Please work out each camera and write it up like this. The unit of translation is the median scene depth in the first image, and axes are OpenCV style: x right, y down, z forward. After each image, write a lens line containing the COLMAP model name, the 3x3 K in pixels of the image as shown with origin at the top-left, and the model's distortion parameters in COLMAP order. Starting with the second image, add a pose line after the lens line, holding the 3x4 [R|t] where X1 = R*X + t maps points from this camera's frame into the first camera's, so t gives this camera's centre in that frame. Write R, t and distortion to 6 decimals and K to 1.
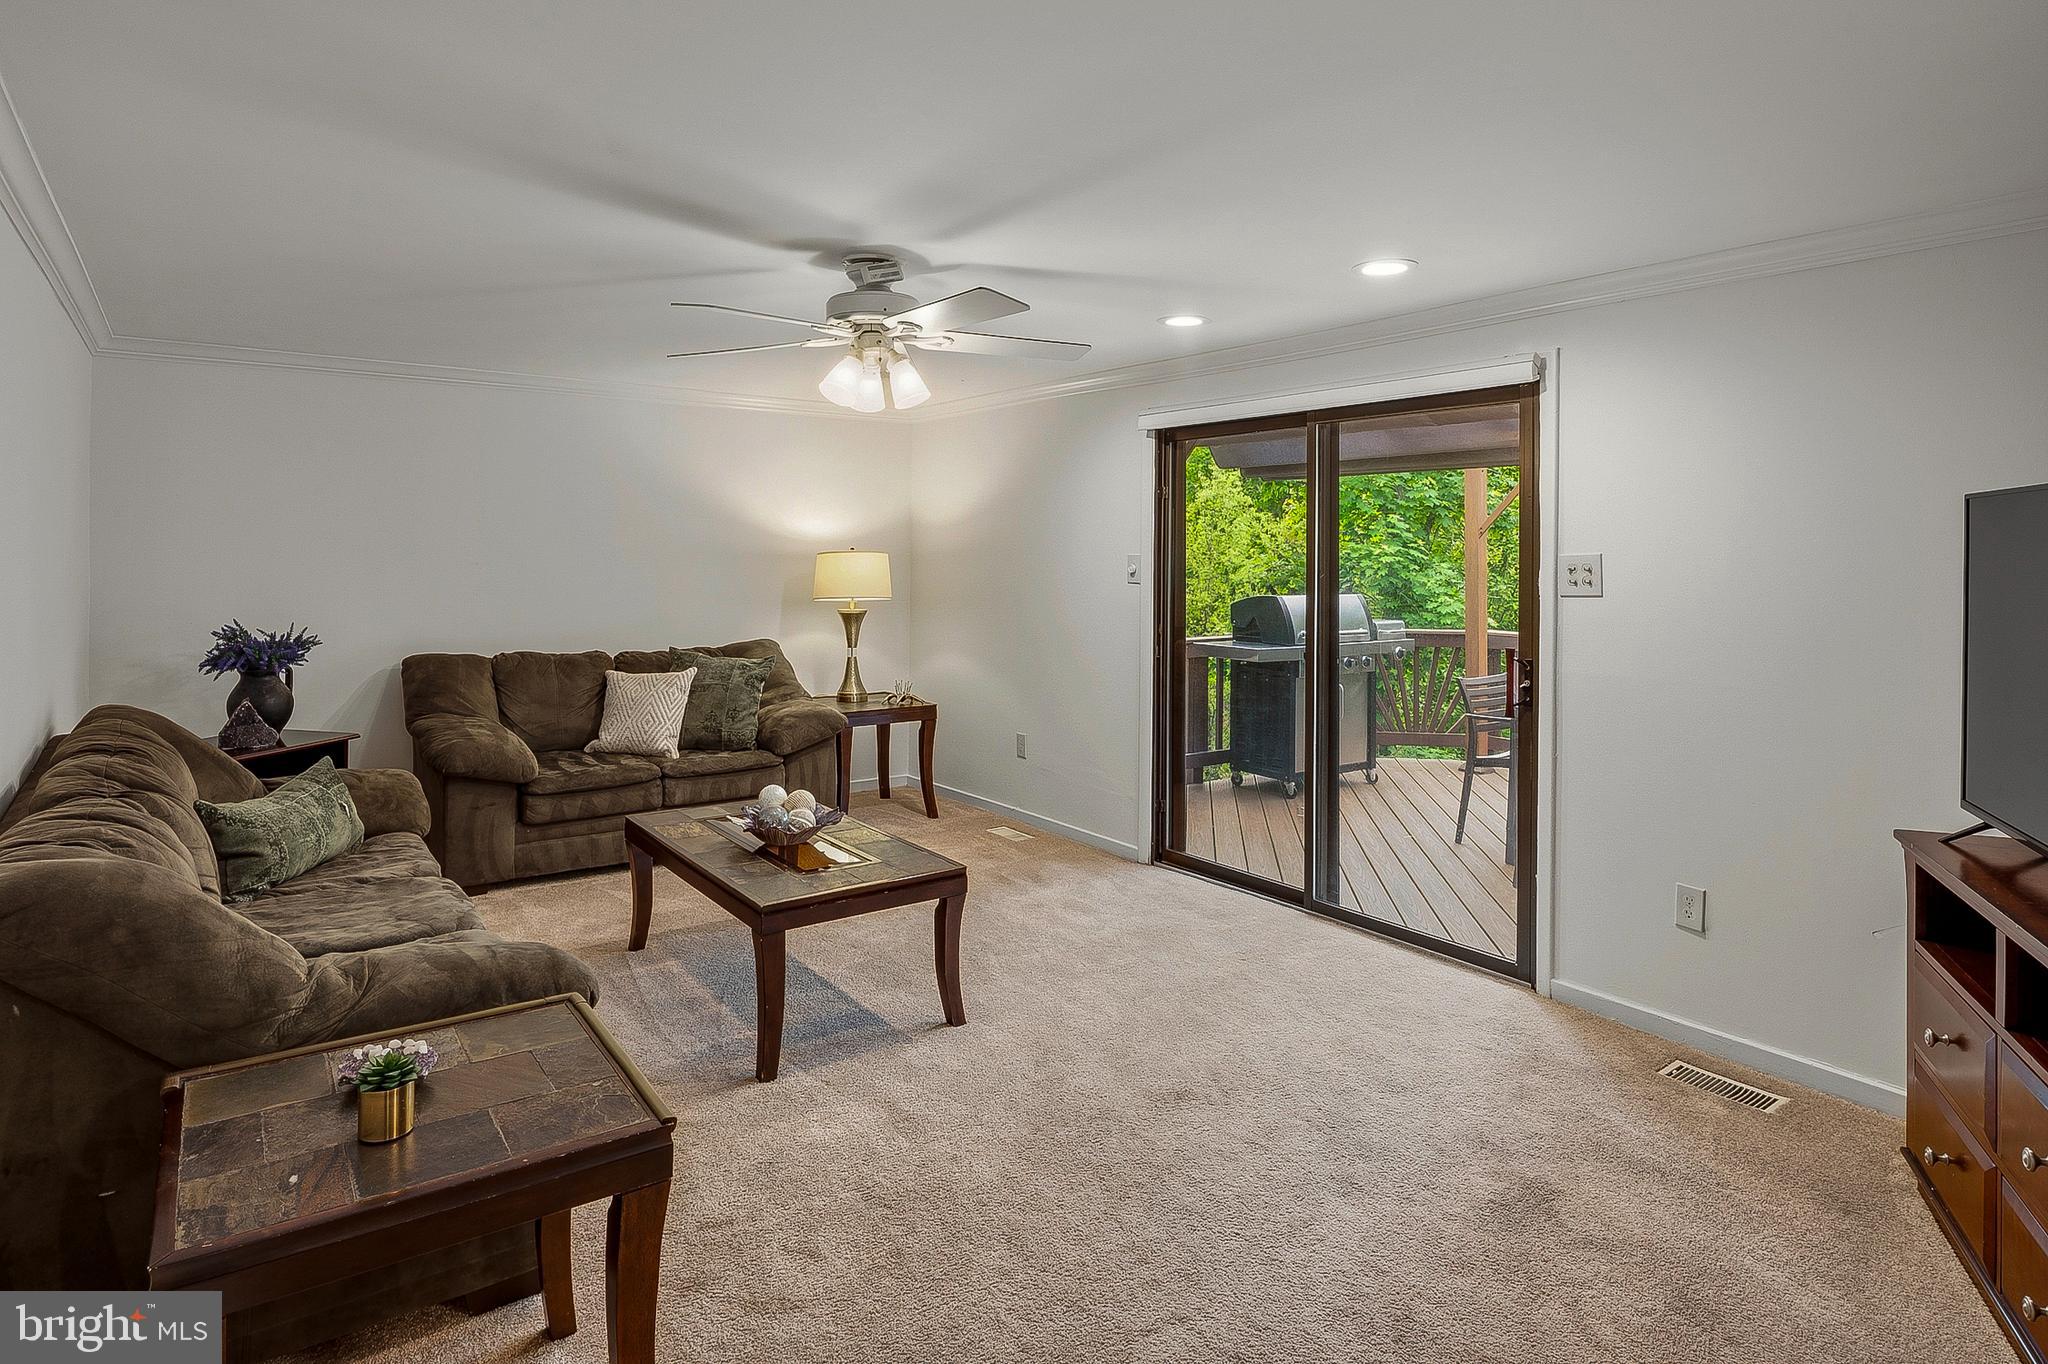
lens RADIAL K [[1139.2, 0, 1019.0], [0, 1139.2, 546.5], [0, 0, 1]] dist [0.004635, -0.016601]
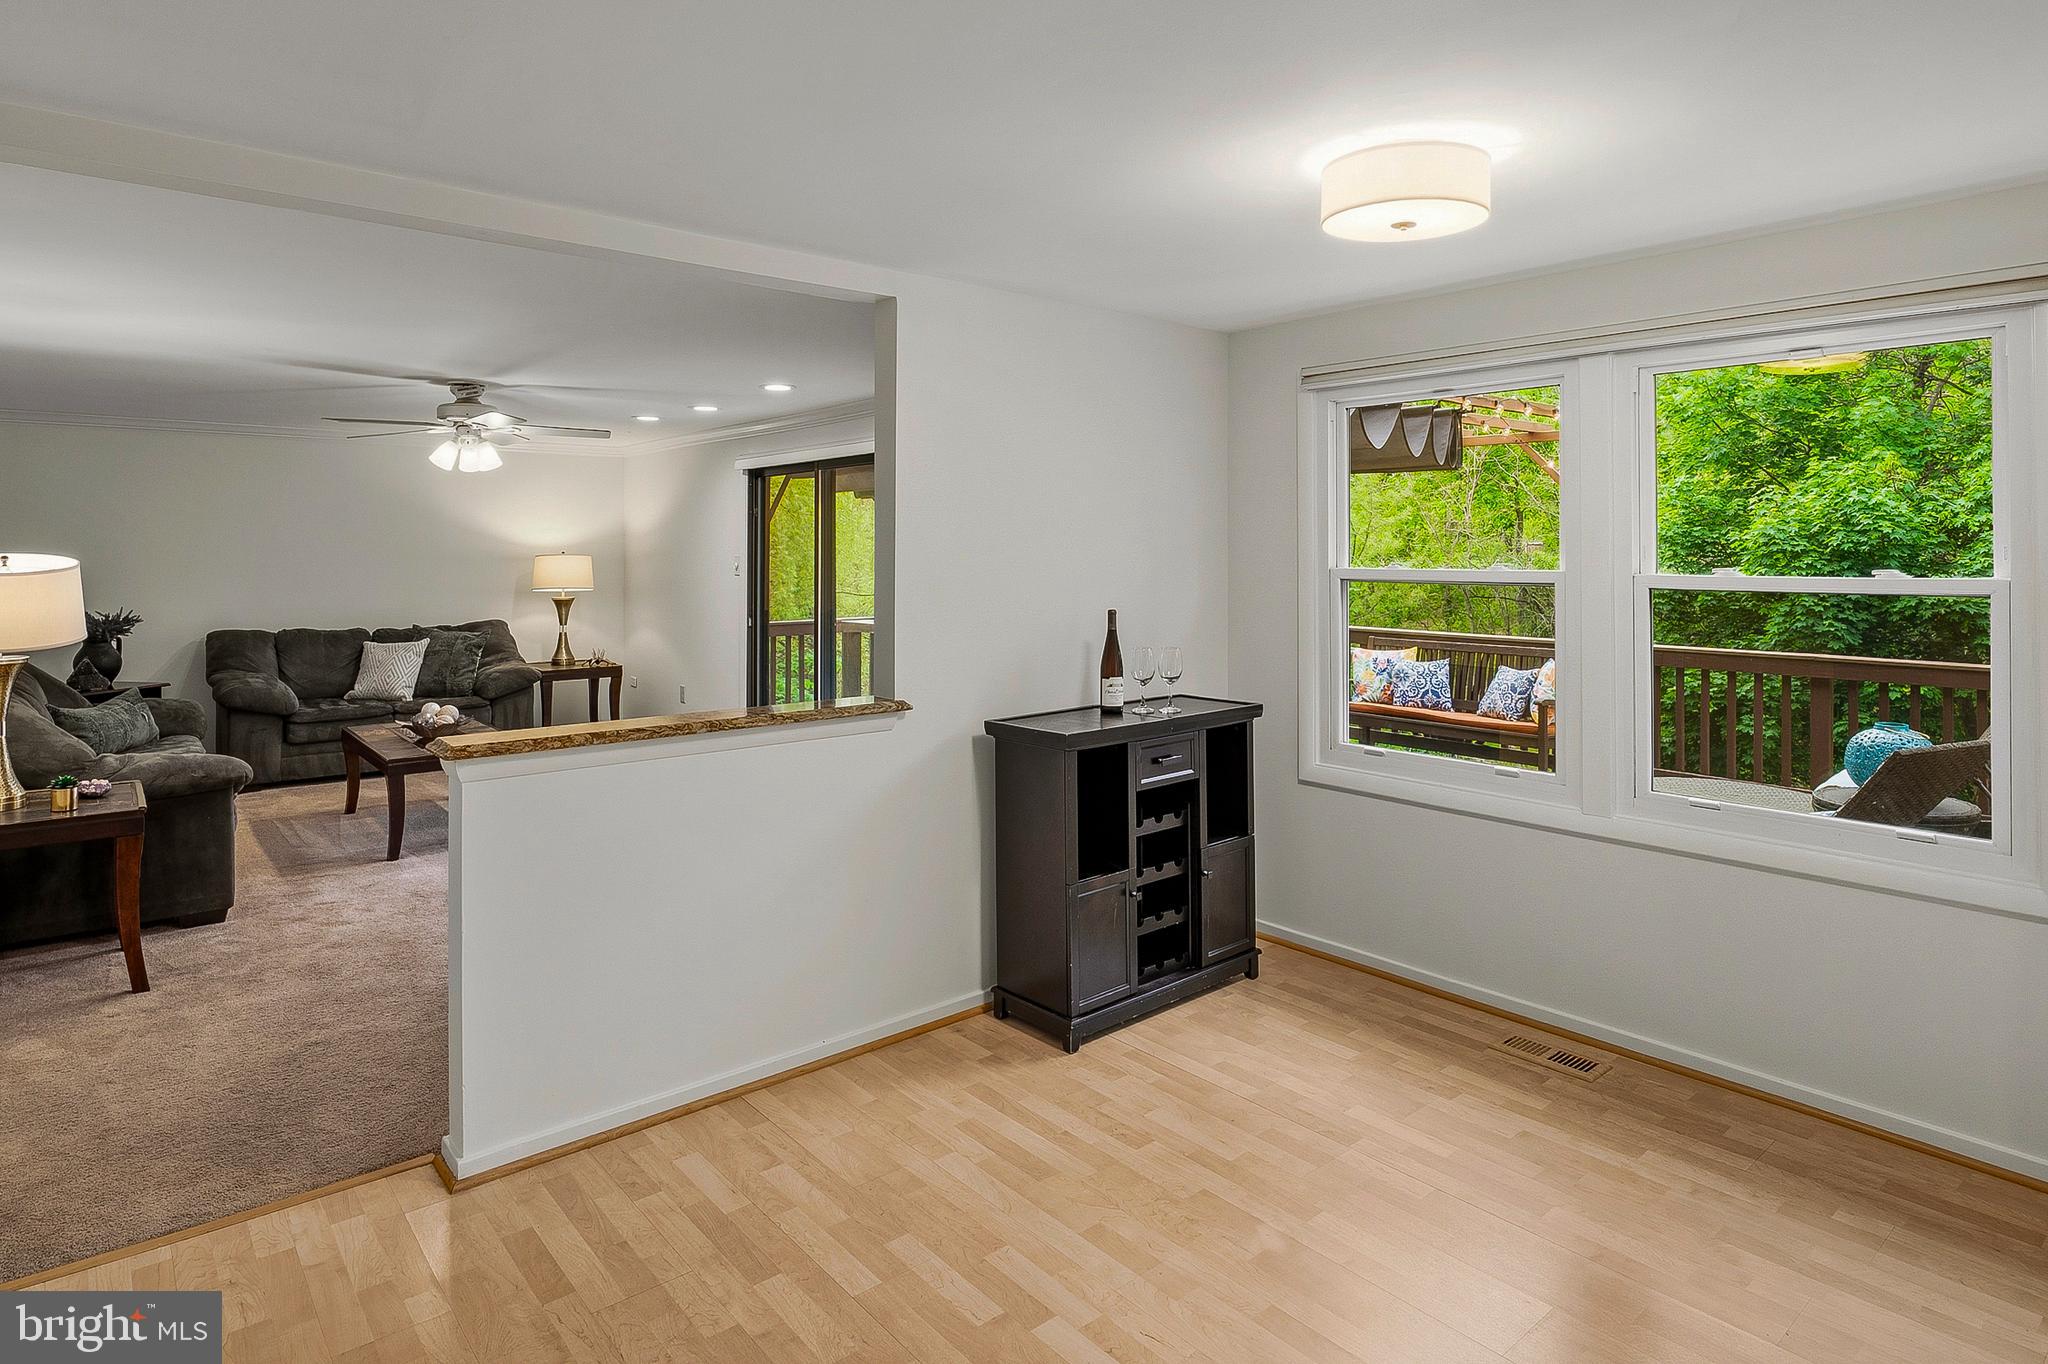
lens RADIAL K [[1139.2, 0, 1019.0], [0, 1139.2, 546.5], [0, 0, 1]] dist [0.004635, -0.016601]
pose [[0.997425, -0.006186, 0.071447, 0.353572], [0.006117, 0.999981, 0.001188, -0.003634], [-0.071453, -0.000748, 0.997444, -0.462562]]
